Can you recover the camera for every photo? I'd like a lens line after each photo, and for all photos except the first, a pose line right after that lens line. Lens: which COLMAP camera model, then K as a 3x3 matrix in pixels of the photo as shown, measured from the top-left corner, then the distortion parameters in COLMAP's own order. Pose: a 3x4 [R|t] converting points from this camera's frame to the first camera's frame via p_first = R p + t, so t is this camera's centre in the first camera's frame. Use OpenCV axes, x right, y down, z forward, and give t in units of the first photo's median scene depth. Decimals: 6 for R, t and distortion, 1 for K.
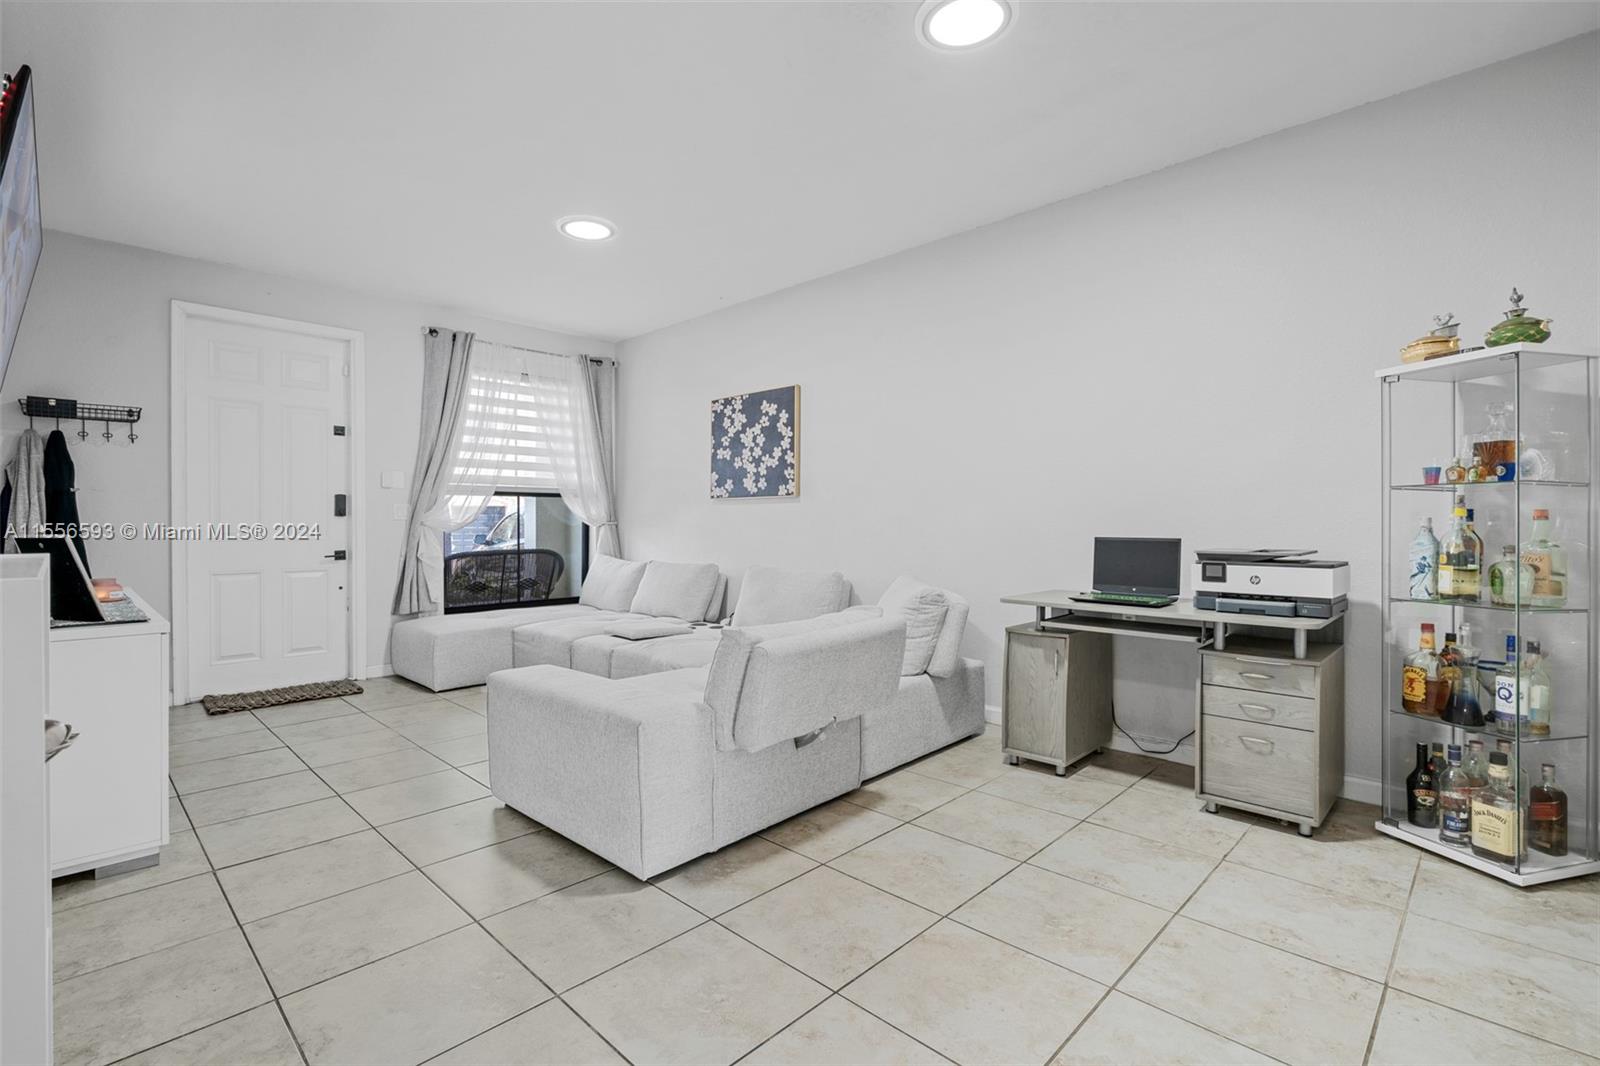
lens RADIAL K [[729.8, 0, 799.4], [0, 729.8, 527.1], [0, 0, 1]] dist [-0.000204, 0.000874]
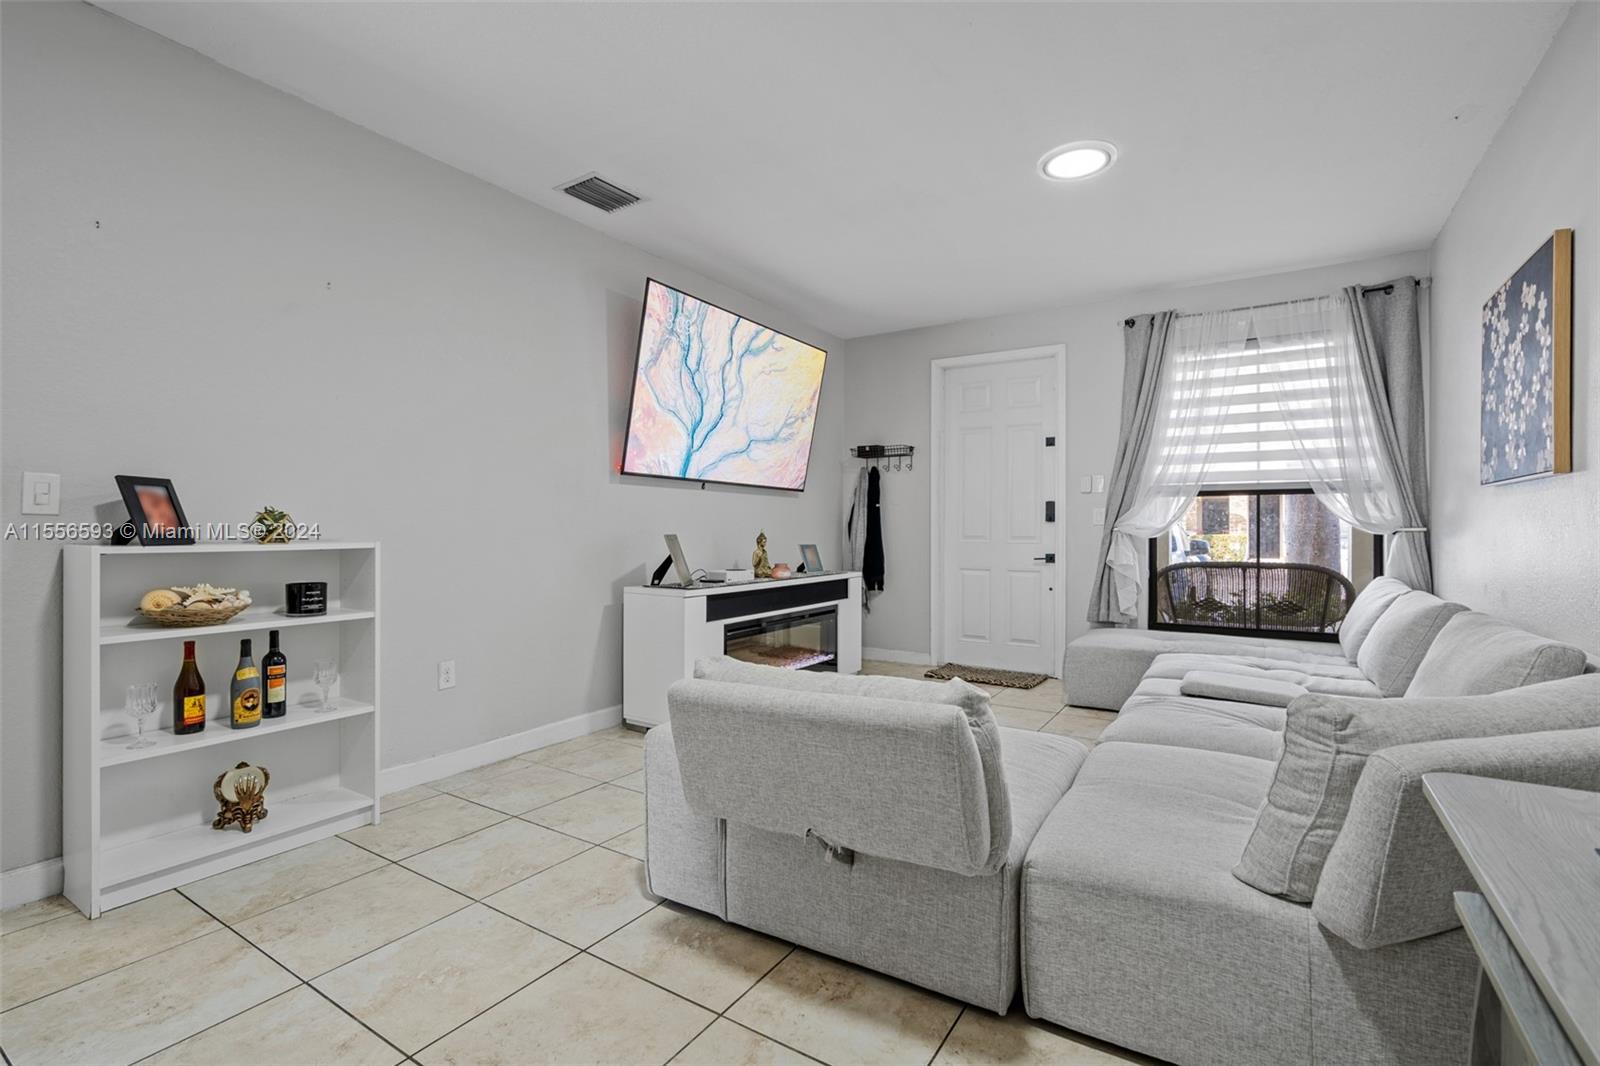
lens RADIAL K [[729.8, 0, 799.4], [0, 729.8, 527.1], [0, 0, 1]] dist [-0.000204, 0.000874]
pose [[0.202733, 0.001938, -0.979232, 0.324095], [-0.008169, 0.999967, 0.000288, -0.004281], [0.979200, 0.007941, 0.202742, 0.407897]]
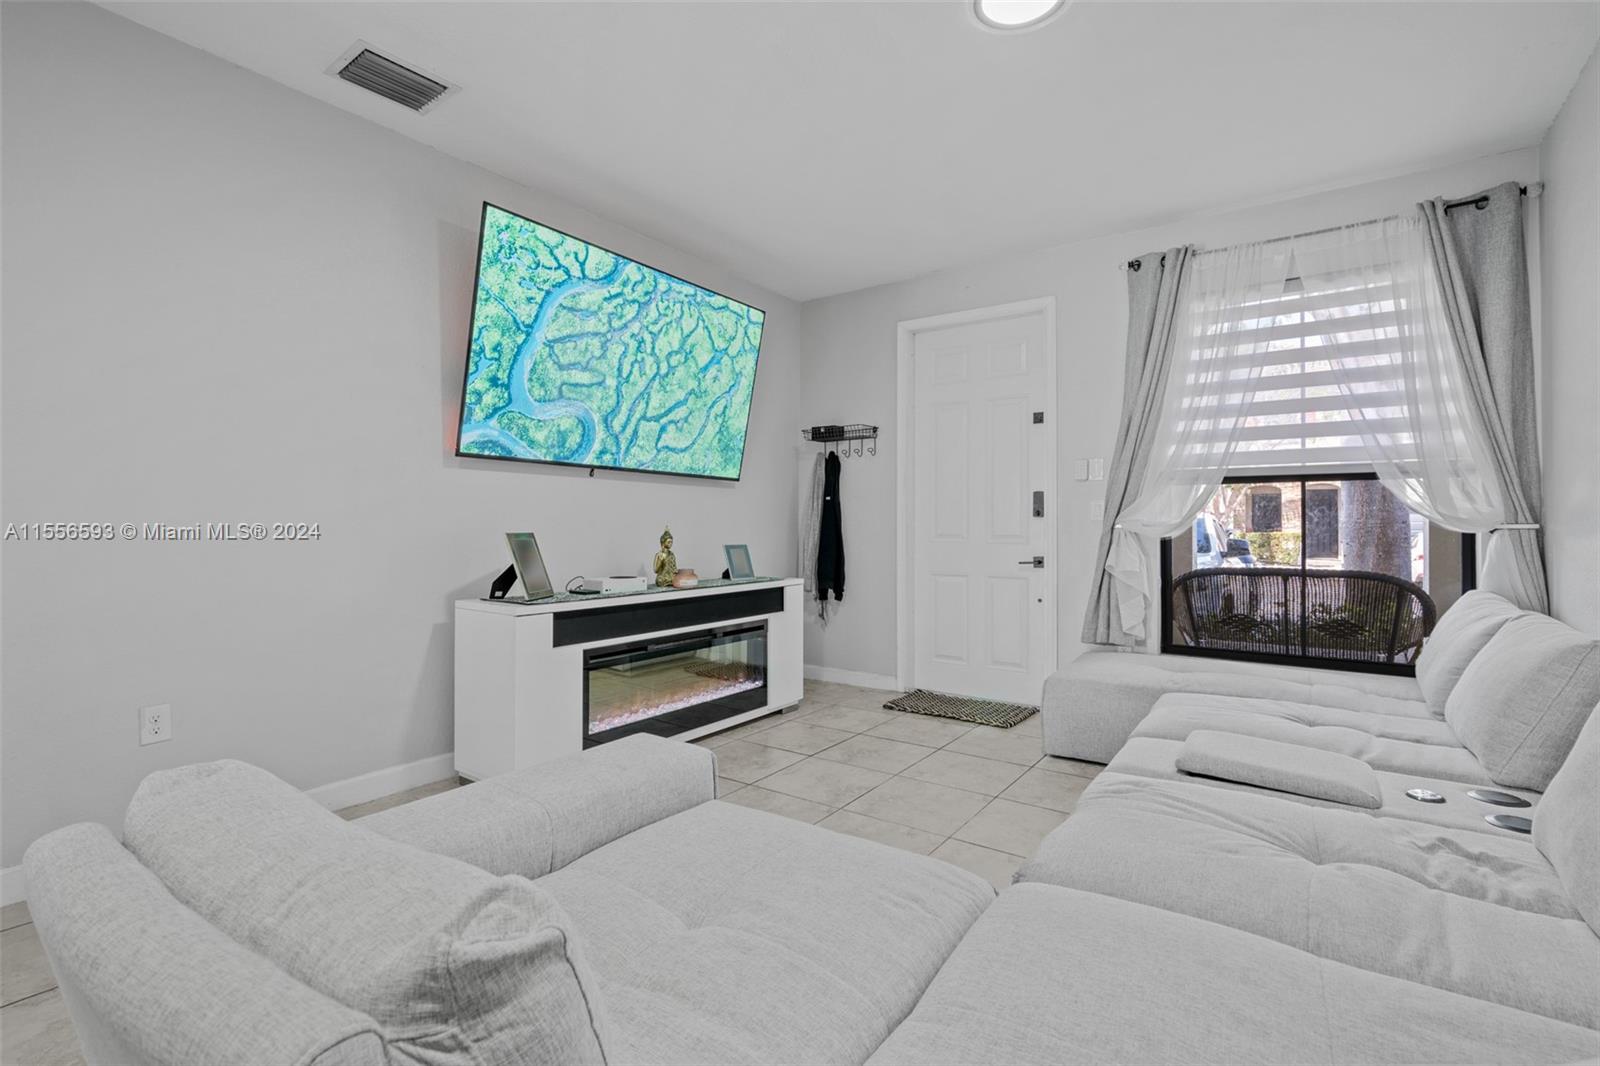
lens RADIAL K [[738.3, 0, 797.5], [0, 738.3, 517.9], [0, 0, 1]] dist [0.002278, -0.000070]
pose [[0.152862, -0.006638, -0.988225, 0.179273], [-0.008259, 0.999934, -0.007994, -0.004479], [0.988213, 0.009384, 0.152797, 0.560730]]
